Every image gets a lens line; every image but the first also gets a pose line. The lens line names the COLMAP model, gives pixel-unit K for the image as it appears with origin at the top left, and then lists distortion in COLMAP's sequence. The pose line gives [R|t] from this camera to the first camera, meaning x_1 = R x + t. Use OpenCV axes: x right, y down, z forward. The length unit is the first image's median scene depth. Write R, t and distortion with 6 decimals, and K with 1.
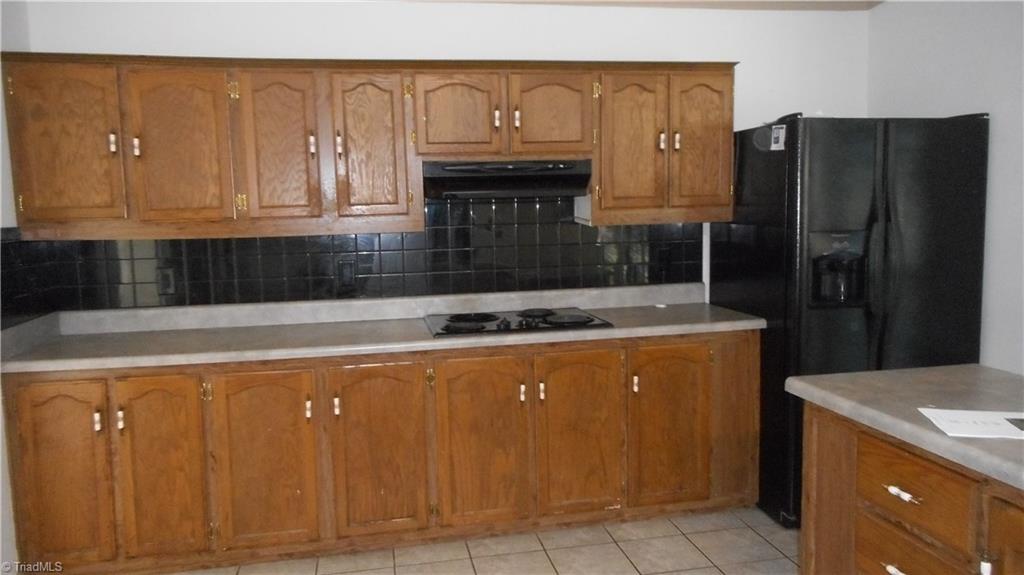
lens RADIAL K [[773.6, 0, 512.0], [0, 773.6, 287.5], [0, 0, 1]] dist [0.016467, -0.002408]
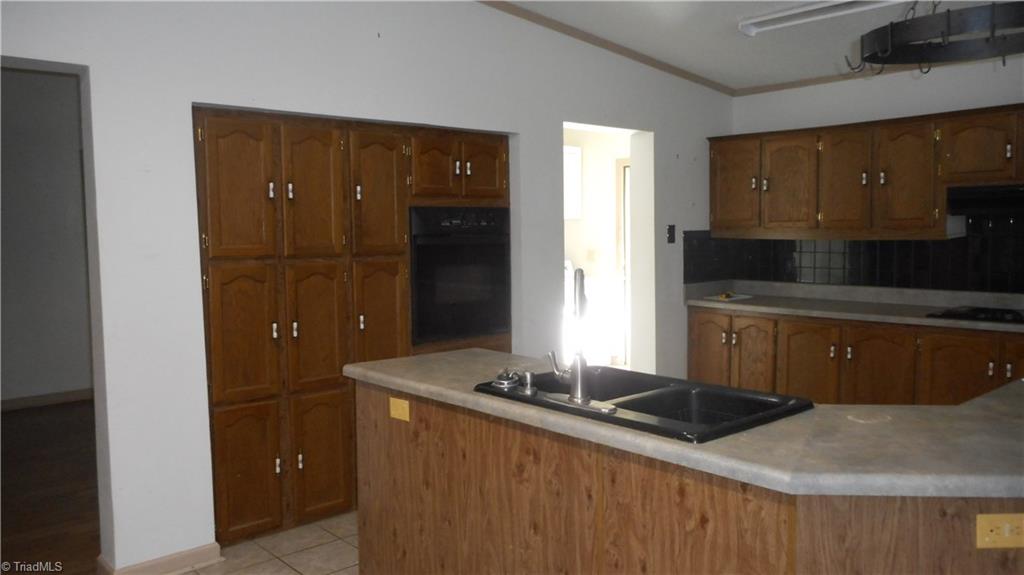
lens RADIAL K [[773.6, 0, 512.0], [0, 773.6, 287.5], [0, 0, 1]] dist [0.016467, -0.002408]
pose [[0.508379, 0.084985, -0.856930, 0.716267], [-0.086665, 0.995115, 0.047275, 0.011368], [0.856761, 0.050232, 0.513261, -0.343285]]
